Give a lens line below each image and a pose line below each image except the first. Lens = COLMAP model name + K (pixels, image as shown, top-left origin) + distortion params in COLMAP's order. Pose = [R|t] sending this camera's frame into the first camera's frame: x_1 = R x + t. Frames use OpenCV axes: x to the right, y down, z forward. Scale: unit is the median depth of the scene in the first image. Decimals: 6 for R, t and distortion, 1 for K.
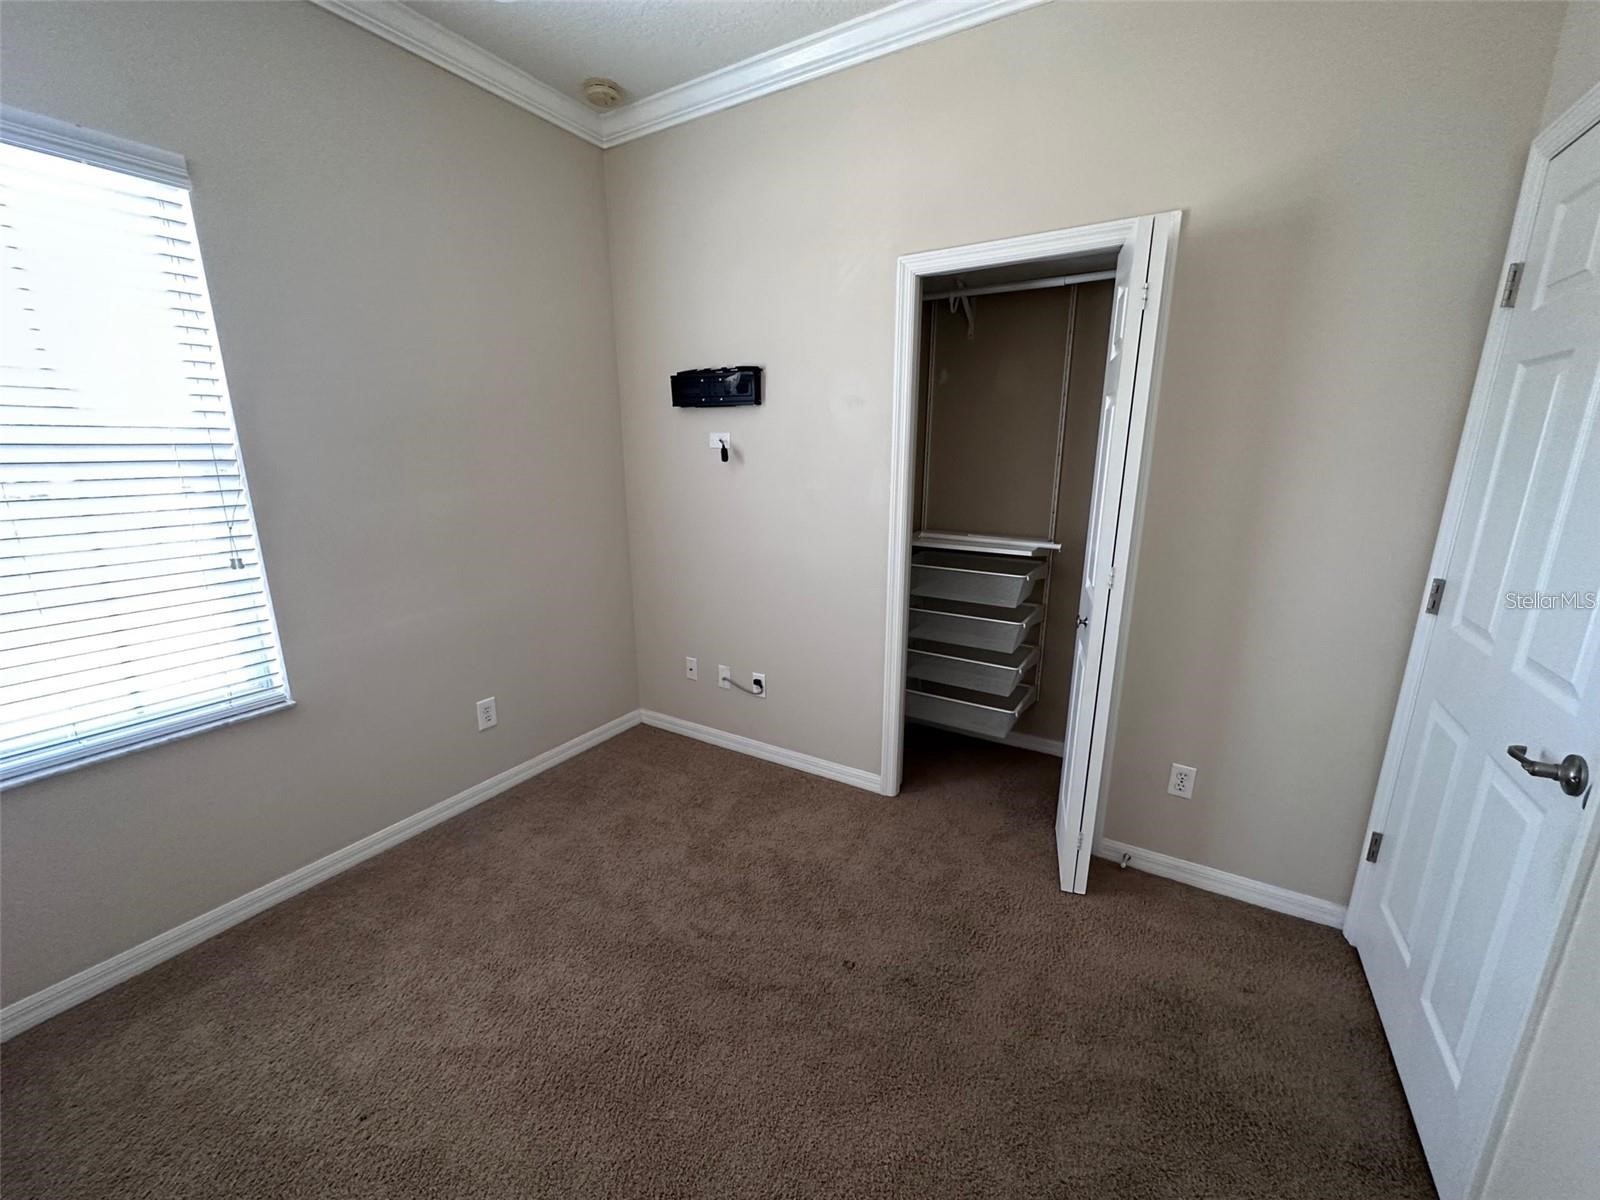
lens RADIAL K [[638.7, 0, 800.0], [0, 638.7, 600.0], [0, 0, 1]] dist [0.001475, -0.000068]
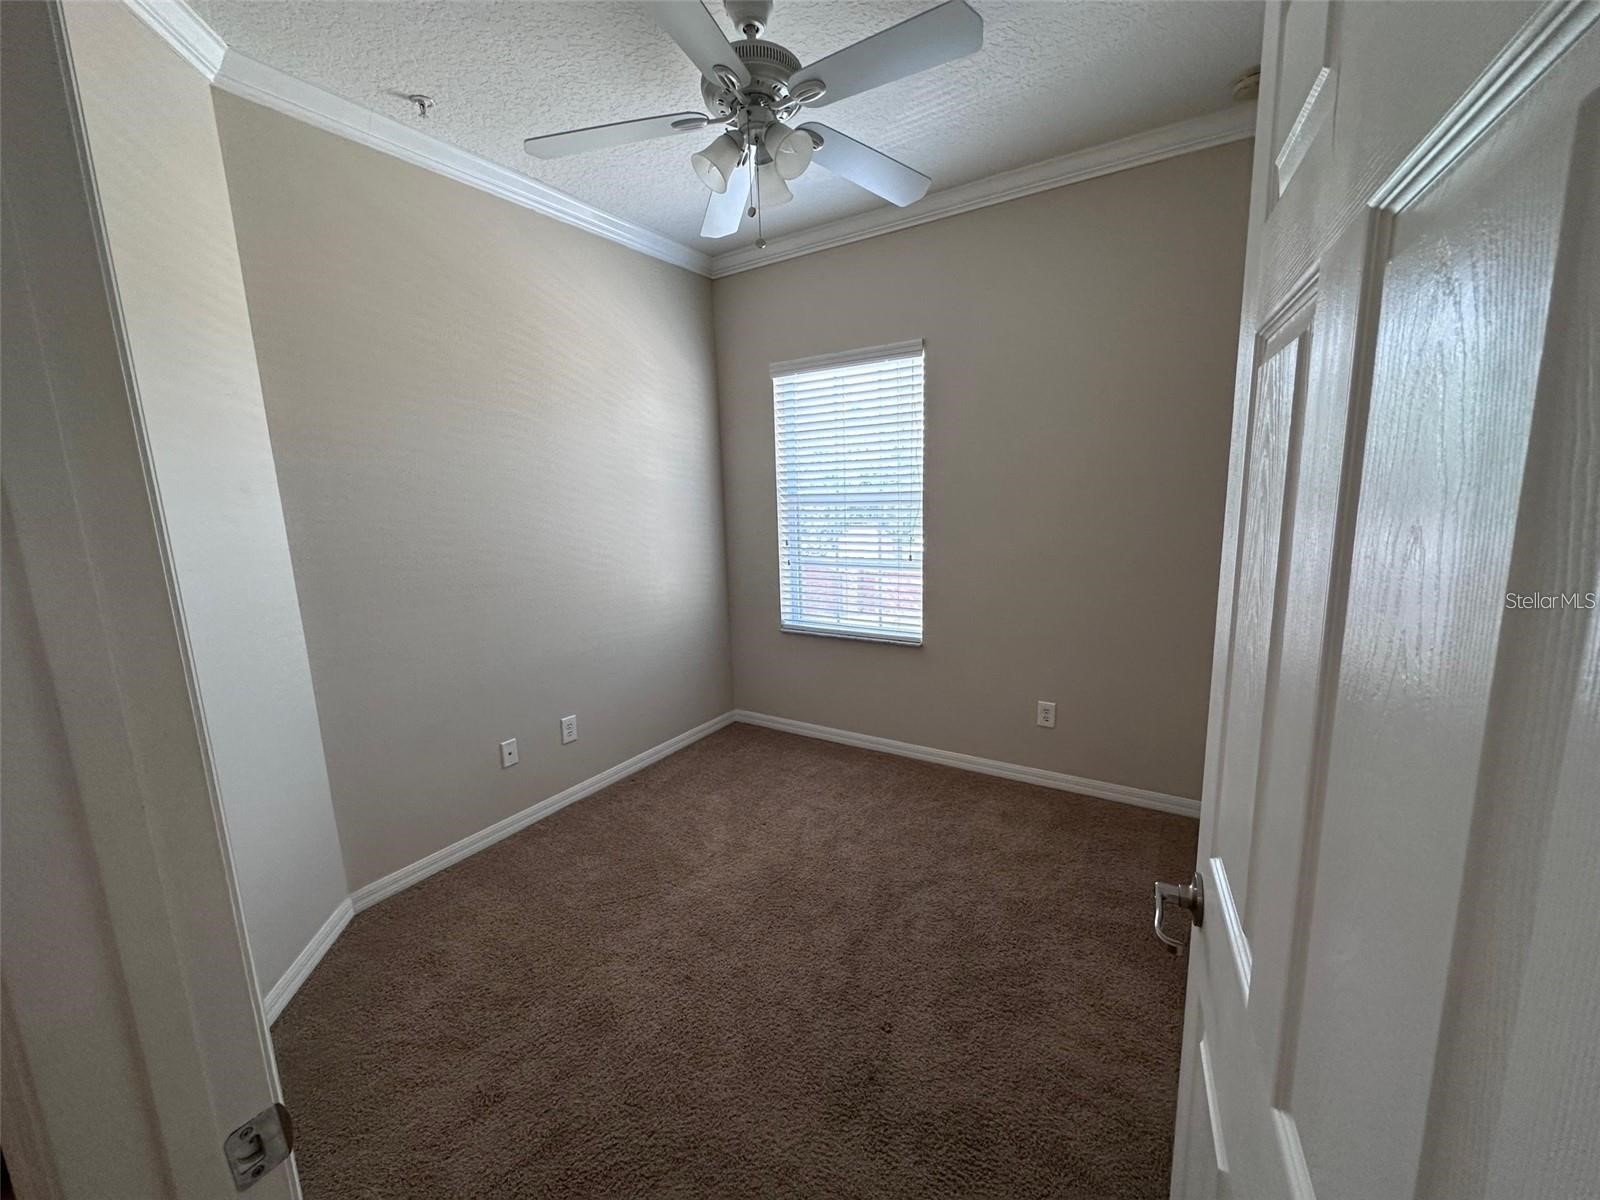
lens RADIAL K [[638.7, 0, 800.0], [0, 638.7, 600.0], [0, 0, 1]] dist [0.001475, -0.000068]
pose [[-0.027695, 0.170664, -0.984940, 0.811794], [-0.202634, 0.963903, 0.172717, -0.171229], [0.978863, 0.204366, 0.007888, 0.640484]]
